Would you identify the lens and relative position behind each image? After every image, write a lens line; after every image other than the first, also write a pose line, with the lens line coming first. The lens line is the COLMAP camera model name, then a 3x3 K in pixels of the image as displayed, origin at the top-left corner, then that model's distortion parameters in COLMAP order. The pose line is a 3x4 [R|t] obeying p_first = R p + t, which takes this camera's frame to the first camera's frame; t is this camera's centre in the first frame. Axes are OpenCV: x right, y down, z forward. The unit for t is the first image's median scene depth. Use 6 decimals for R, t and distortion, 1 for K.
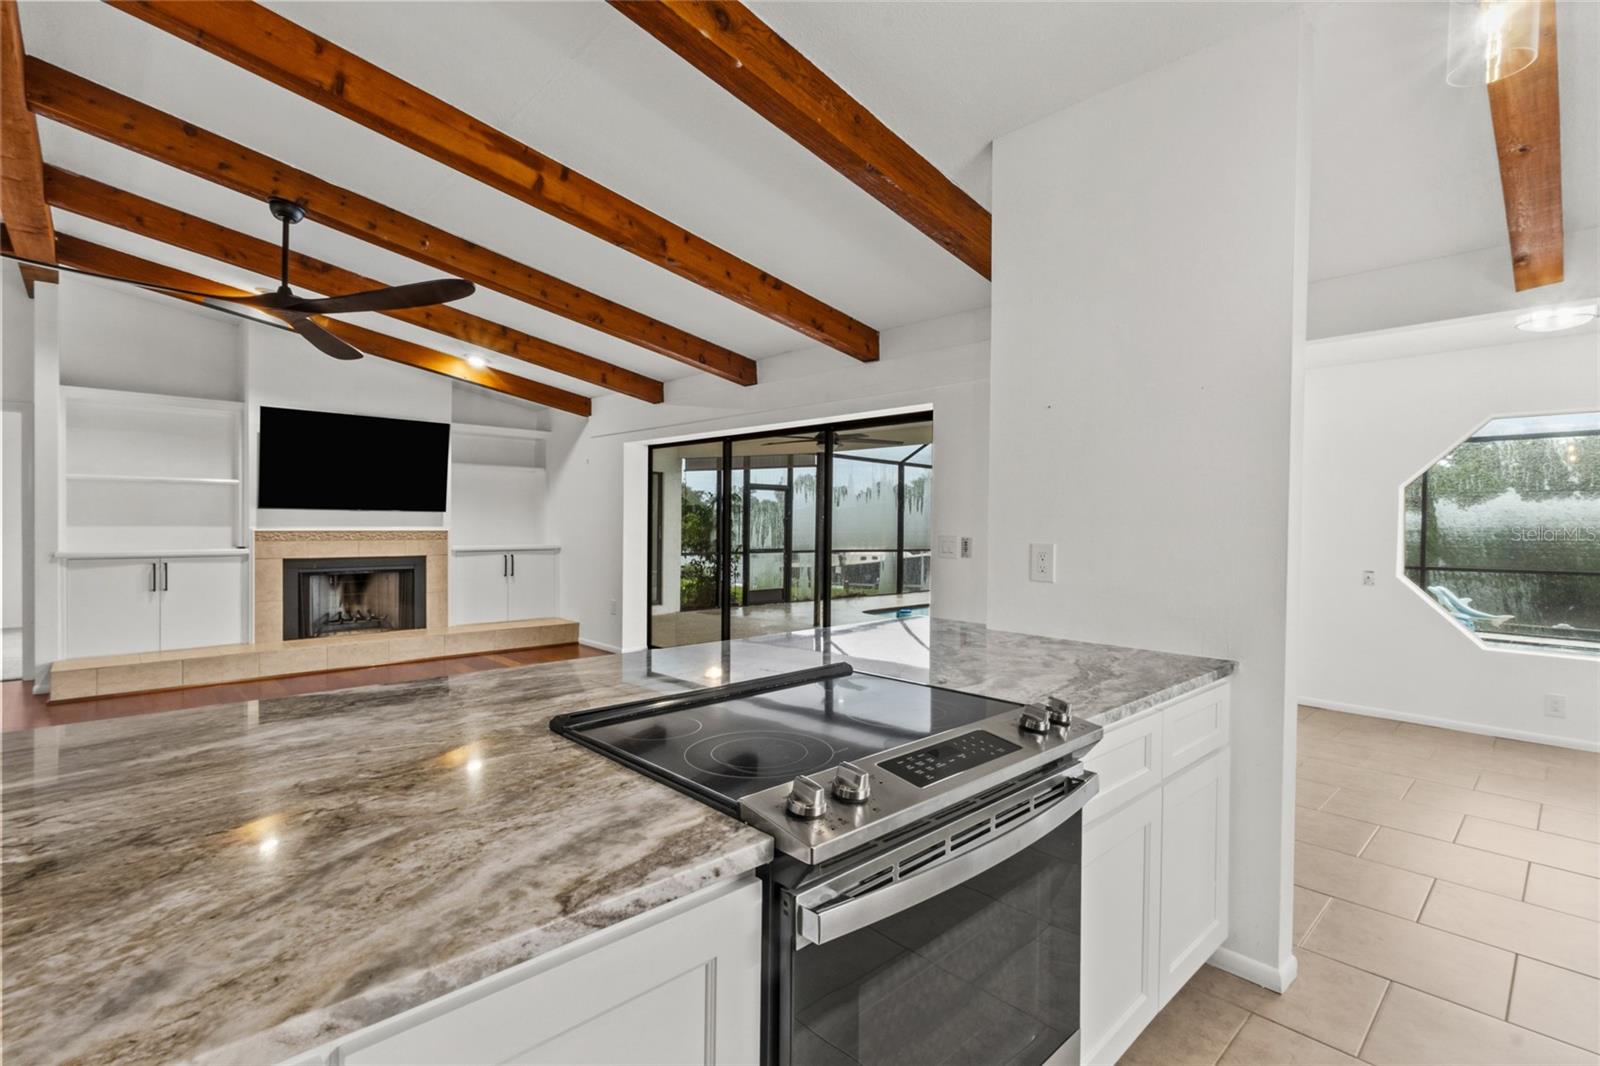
lens RADIAL K [[738.4, 0, 795.0], [0, 738.4, 528.8], [0, 0, 1]] dist [0.005303, -0.000212]
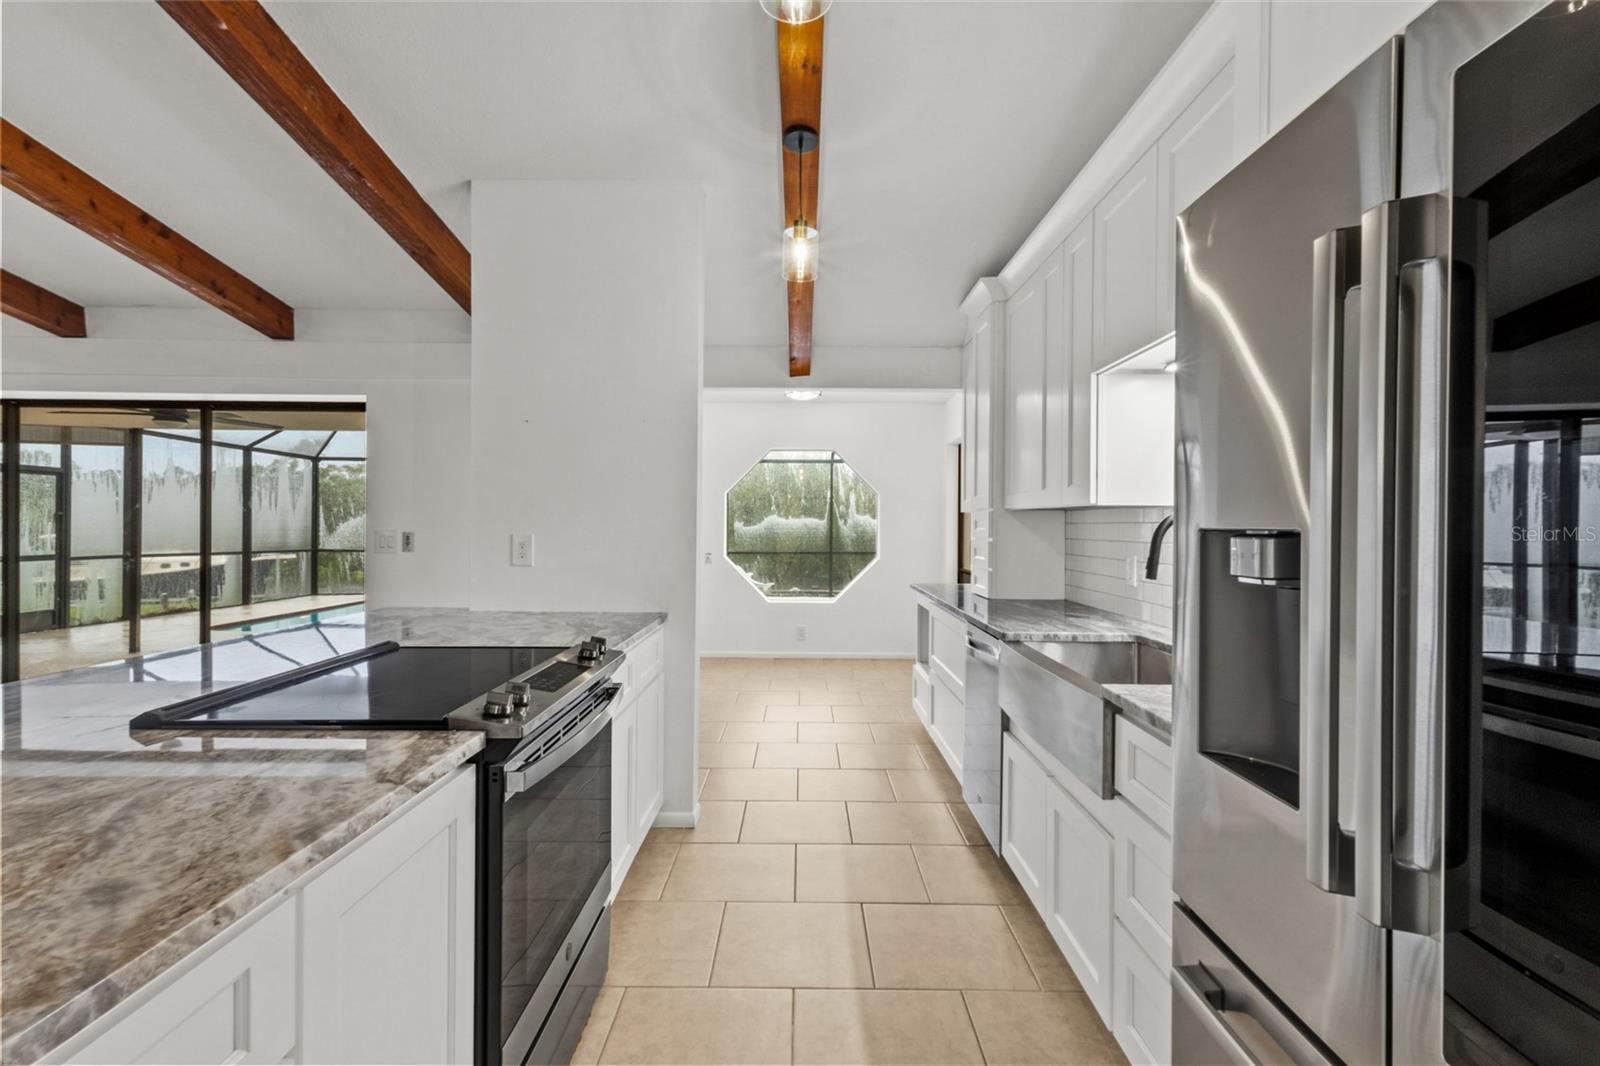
lens RADIAL K [[738.4, 0, 795.0], [0, 738.4, 528.8], [0, 0, 1]] dist [0.005303, -0.000212]
pose [[0.690801, -0.008443, 0.722995, -0.229591], [0.005775, 0.999964, 0.006160, 0.006072], [-0.723022, -0.000080, 0.690825, -0.152711]]
